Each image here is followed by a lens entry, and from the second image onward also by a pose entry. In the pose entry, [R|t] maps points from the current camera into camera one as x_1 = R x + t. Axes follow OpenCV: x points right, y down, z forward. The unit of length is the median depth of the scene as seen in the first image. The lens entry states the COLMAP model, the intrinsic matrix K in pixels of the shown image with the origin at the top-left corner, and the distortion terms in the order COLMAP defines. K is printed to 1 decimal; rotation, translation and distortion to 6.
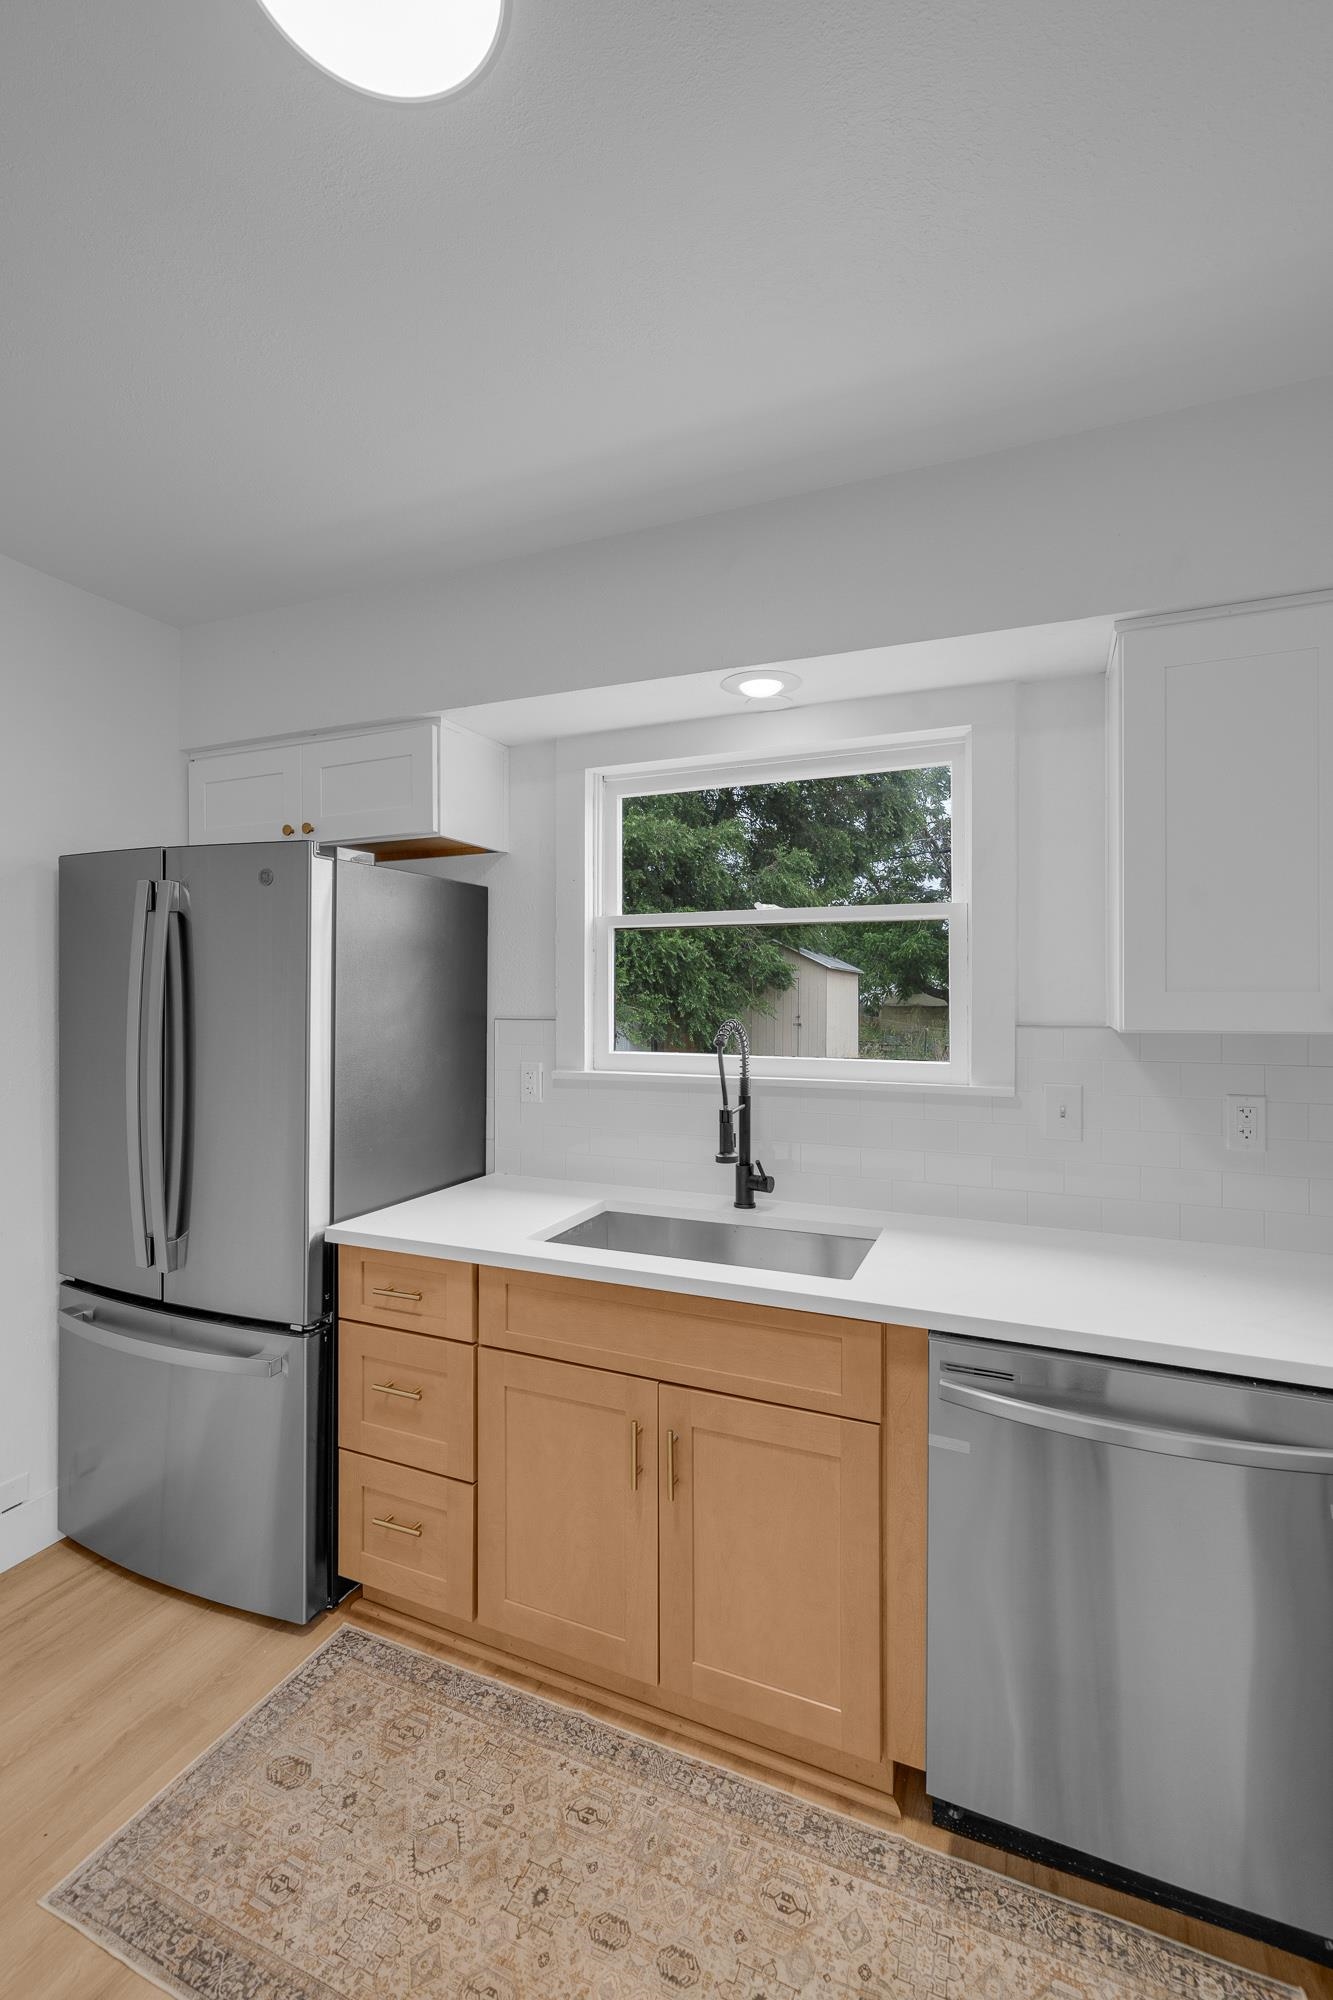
lens RADIAL K [[874.7, 0, 663.6], [0, 874.7, 993.8], [0, 0, 1]] dist [-0.002144, 0.001437]
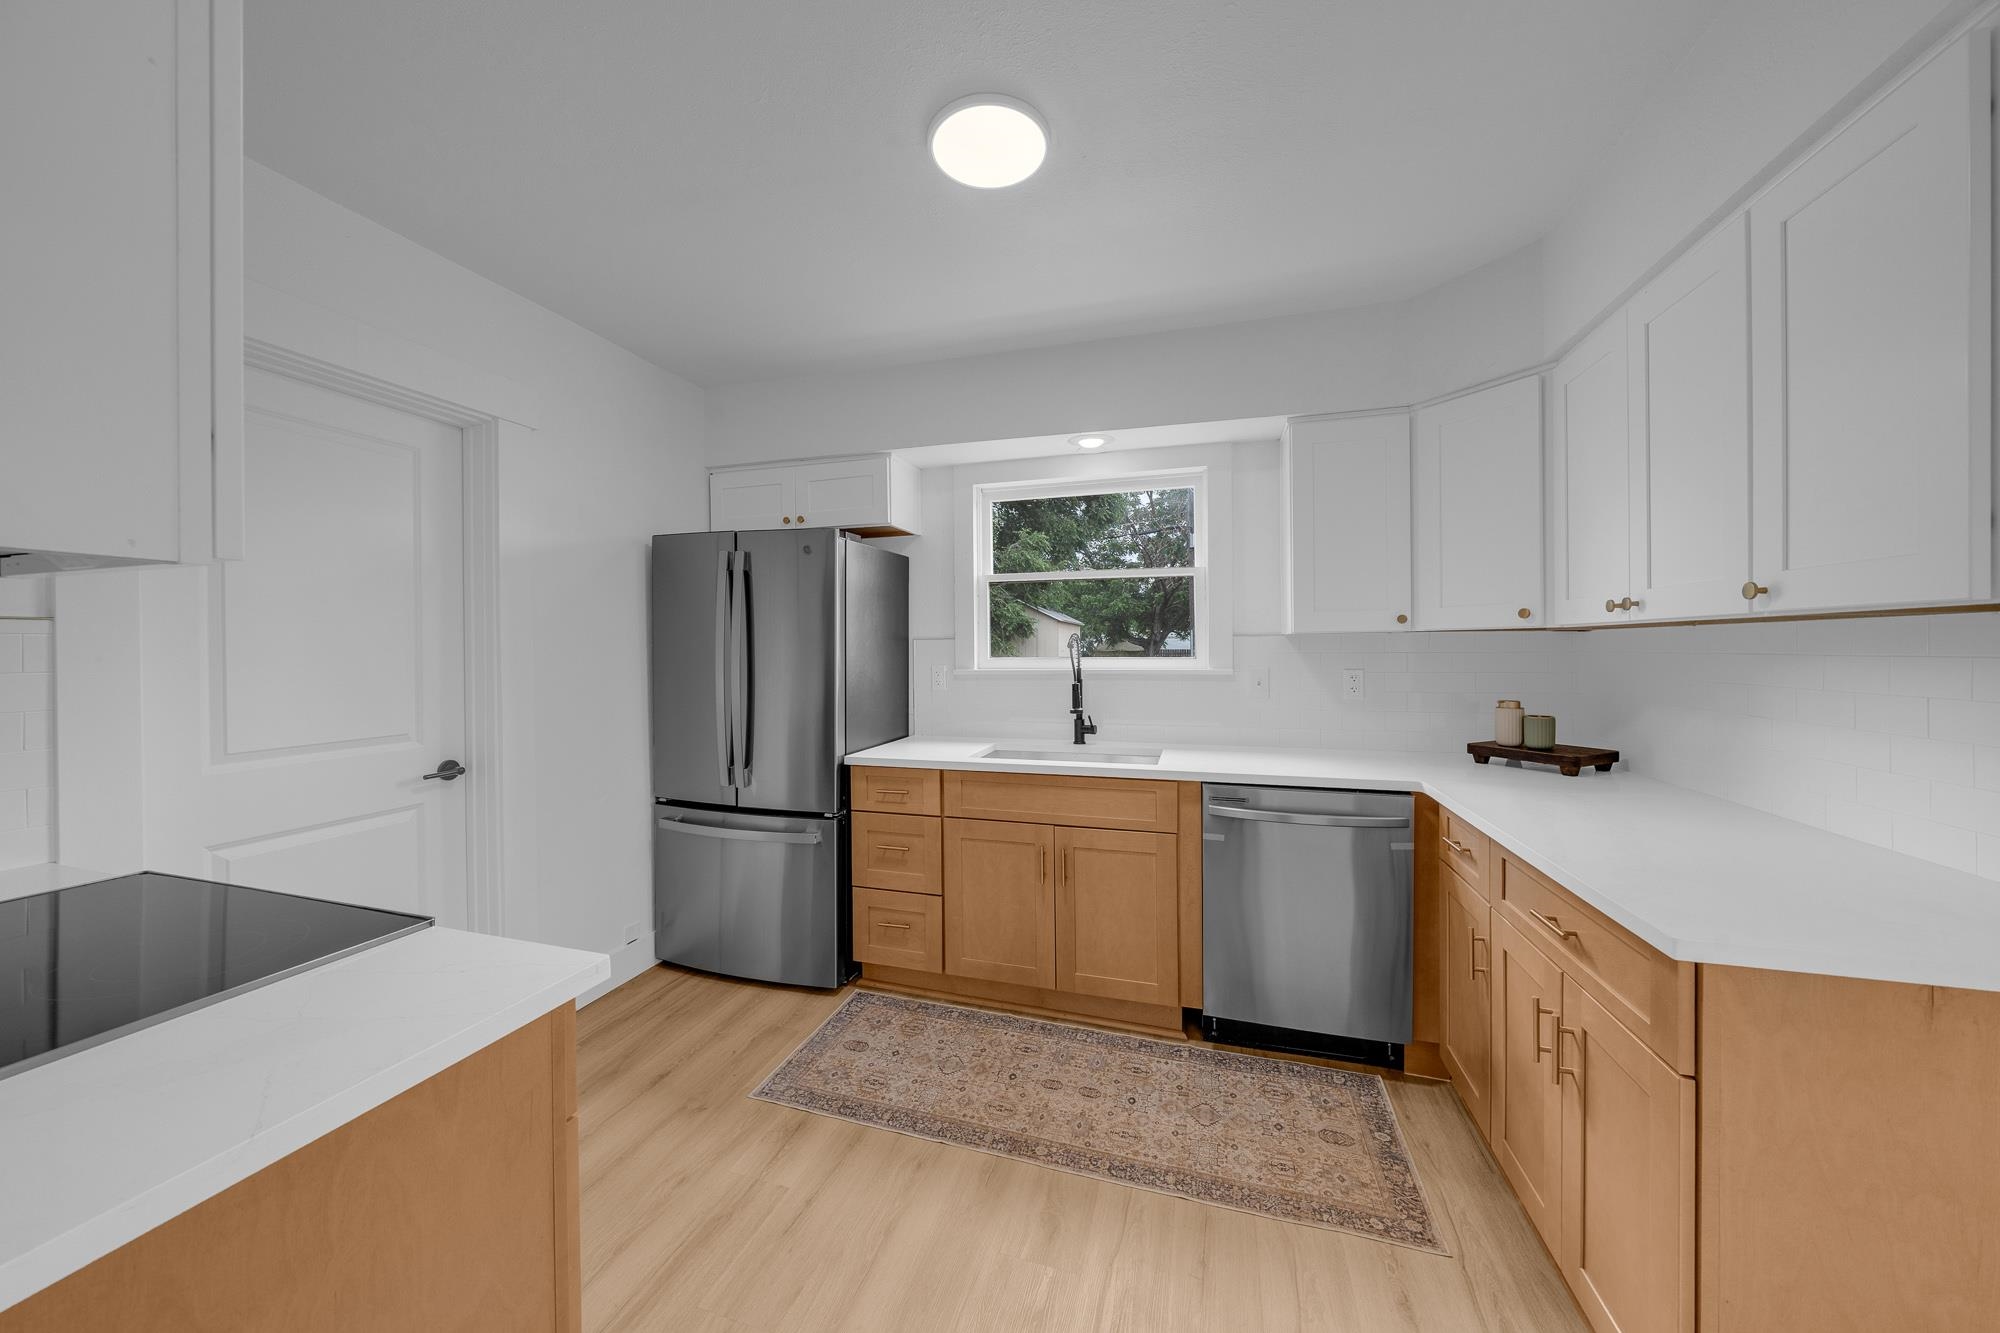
lens RADIAL K [[704.0, 0, 980.0], [0, 704.0, 646.6], [0, 0, 1]] dist [-0.005057, -0.000196]
pose [[0.995645, -0.008241, 0.092866, -0.257981], [0.008103, 0.999965, 0.001857, 0.054794], [-0.092878, -0.001097, 0.995677, -0.402361]]
